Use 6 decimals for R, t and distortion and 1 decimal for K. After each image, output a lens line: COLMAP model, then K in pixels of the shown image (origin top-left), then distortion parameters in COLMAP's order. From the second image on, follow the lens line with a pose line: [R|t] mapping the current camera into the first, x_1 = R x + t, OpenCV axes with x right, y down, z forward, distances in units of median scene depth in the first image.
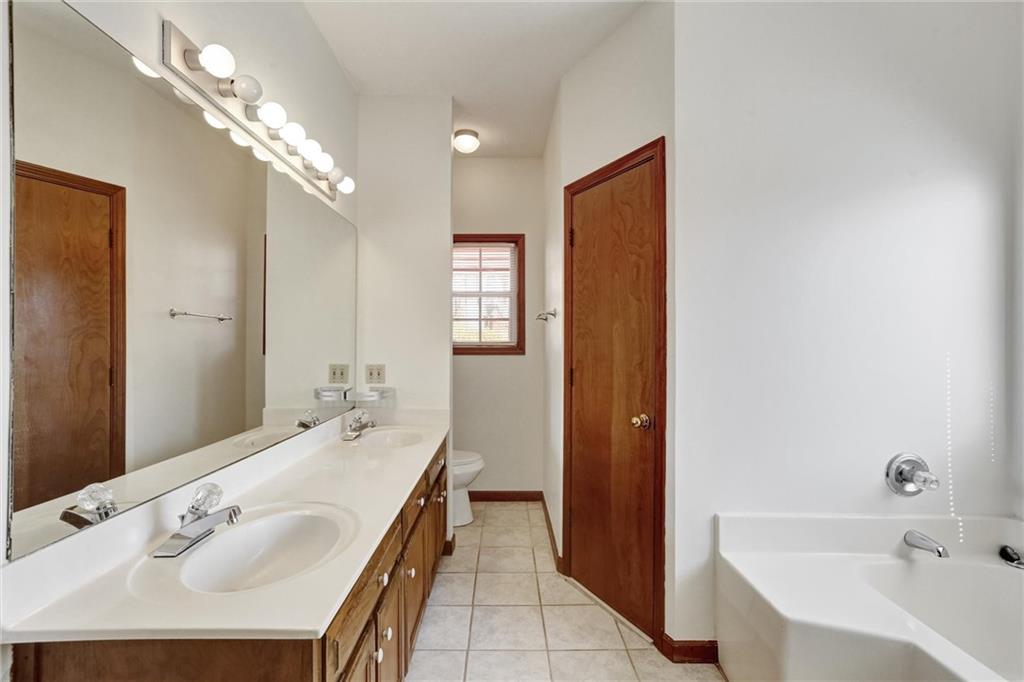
lens RADIAL K [[468.6, 0, 512.0], [0, 468.6, 341.0], [0, 0, 1]] dist [-0.054592, 0.020820]
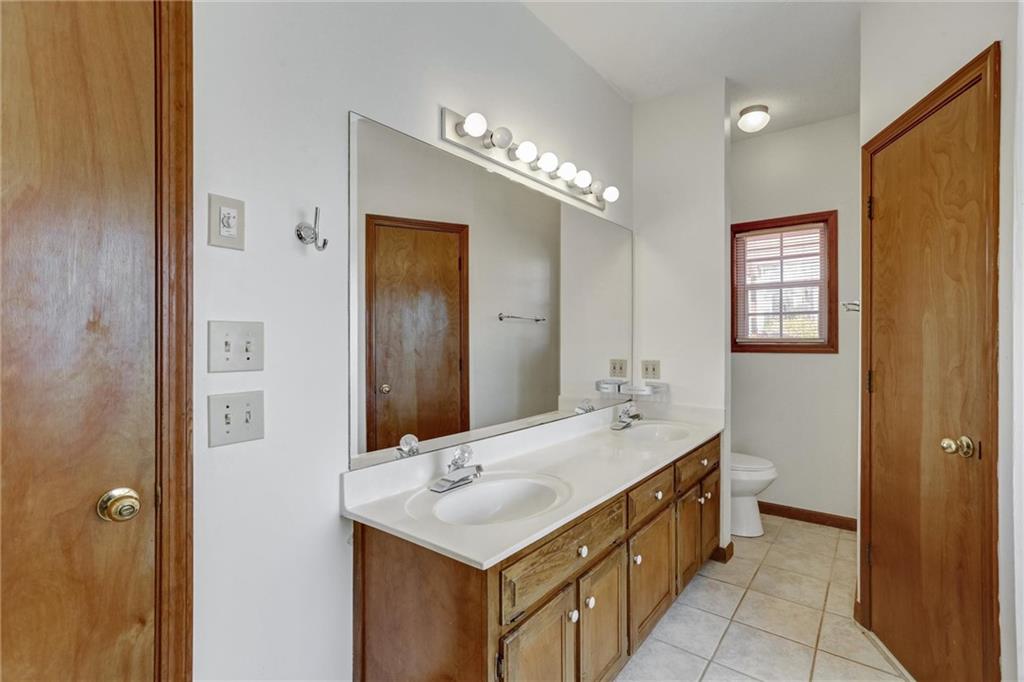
lens RADIAL K [[455.3, 0, 512.0], [0, 455.3, 341.0], [0, 0, 1]] dist [-0.045048, 0.018786]
pose [[0.791206, 0.000038, -0.611550, 0.108057], [0.003870, 0.999980, 0.005069, 0.001000], [0.611538, -0.006377, 0.791189, 0.014153]]
